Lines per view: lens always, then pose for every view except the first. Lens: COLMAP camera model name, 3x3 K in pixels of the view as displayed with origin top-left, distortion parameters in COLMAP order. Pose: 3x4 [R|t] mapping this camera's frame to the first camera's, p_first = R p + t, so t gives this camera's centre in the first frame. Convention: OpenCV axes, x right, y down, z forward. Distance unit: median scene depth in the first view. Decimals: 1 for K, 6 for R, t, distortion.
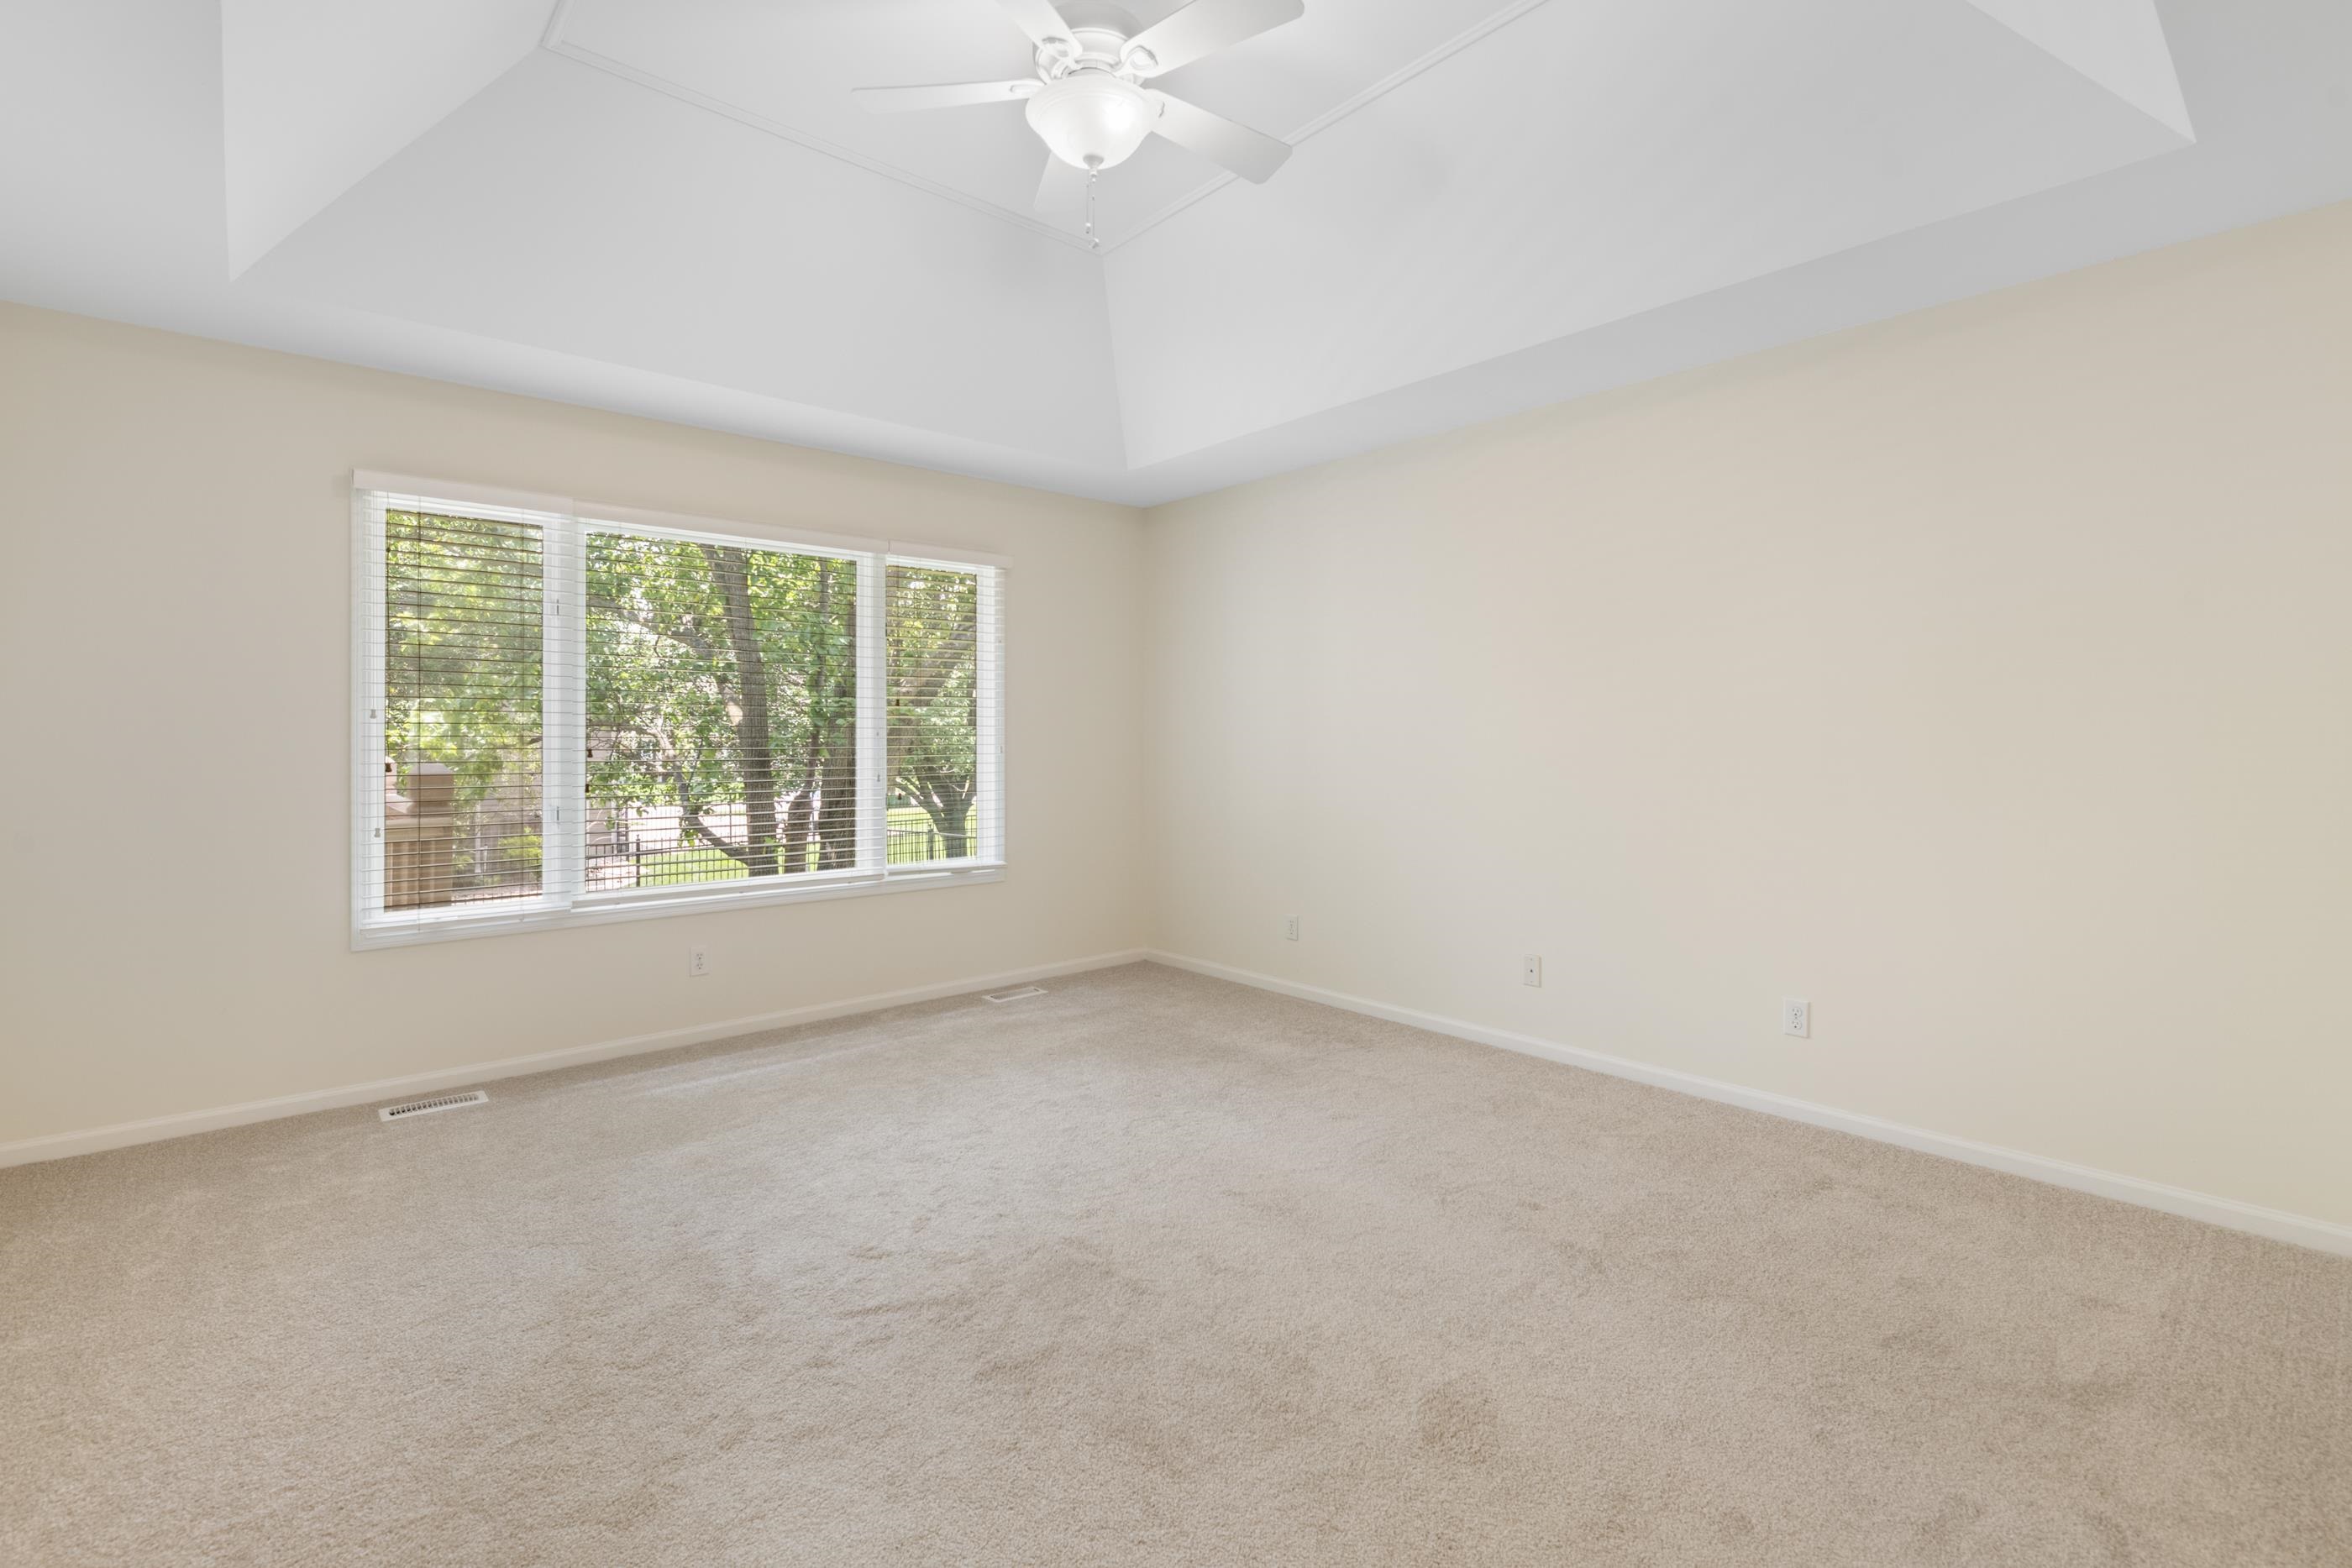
lens RADIAL K [[1058.3, 0, 1183.9], [0, 1058.3, 758.8], [0, 0, 1]] dist [-0.004749, -0.001077]
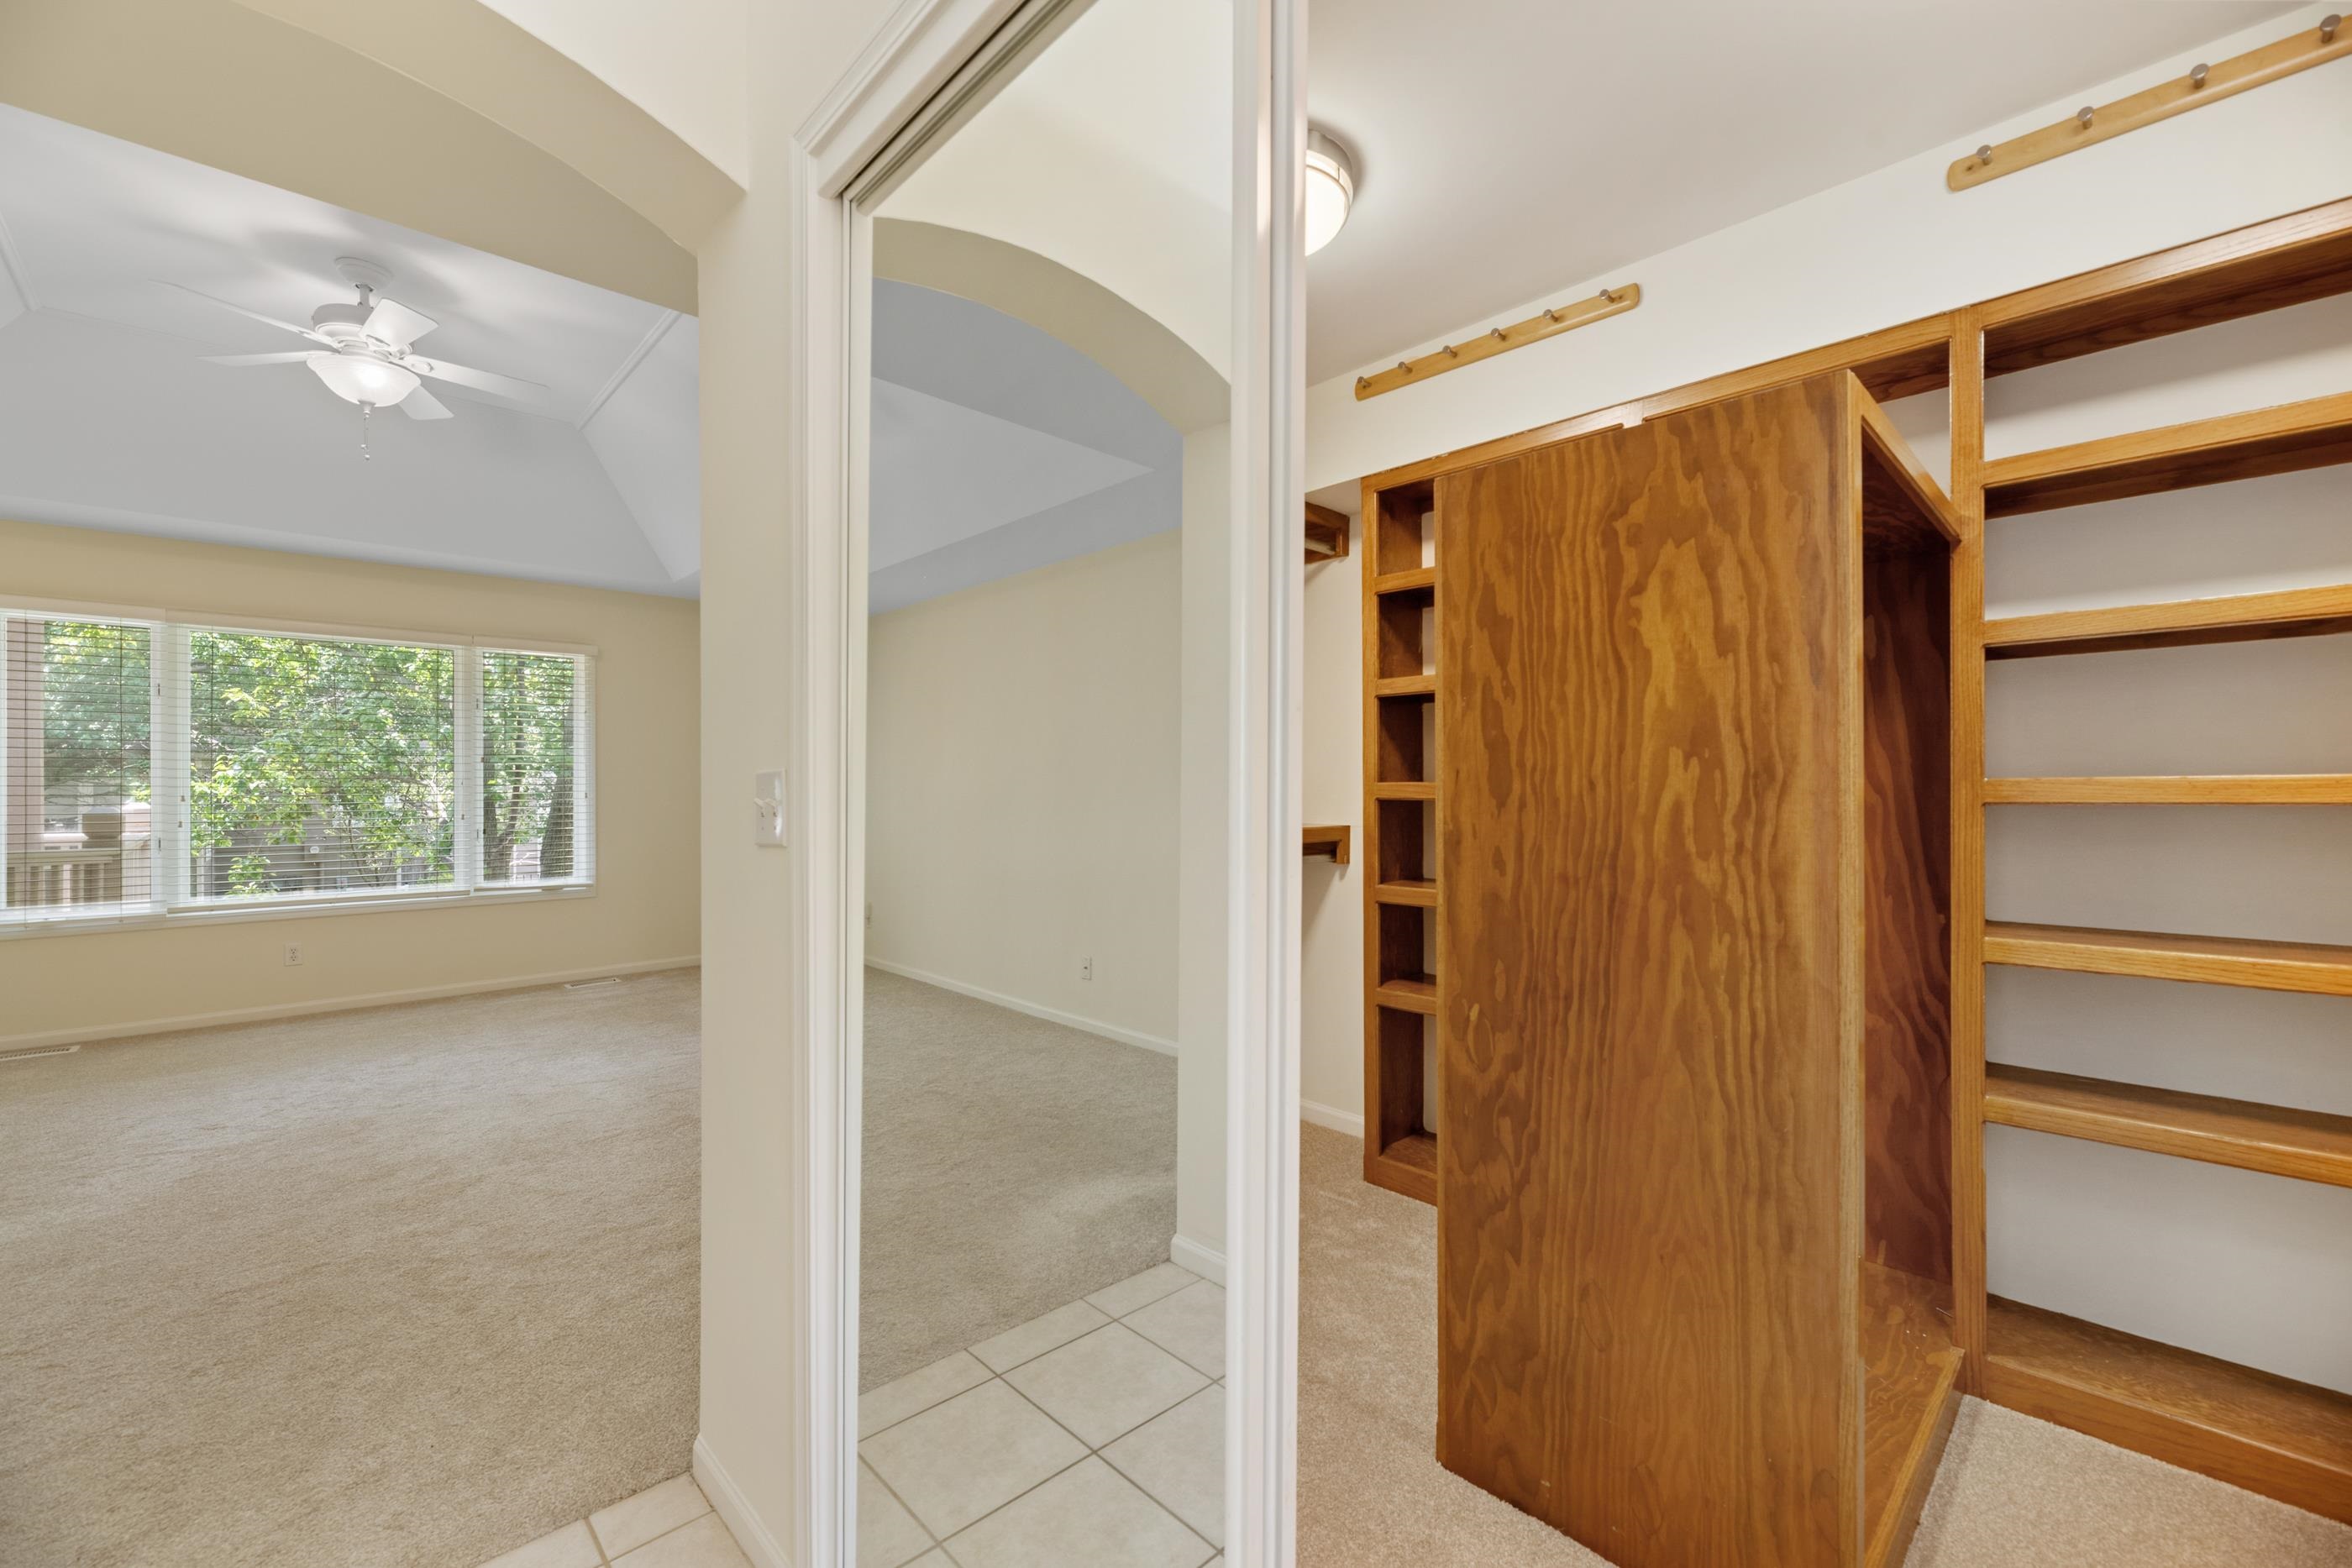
lens RADIAL K [[970.5, 0, 1182.4], [0, 970.5, 789.1], [0, 0, 1]] dist [-0.005295, -0.000844]
pose [[0.999244, -0.002685, 0.038780, 0.663945], [0.003277, 0.999879, -0.015226, 0.006553], [-0.038734, 0.015341, 0.999132, -0.279551]]
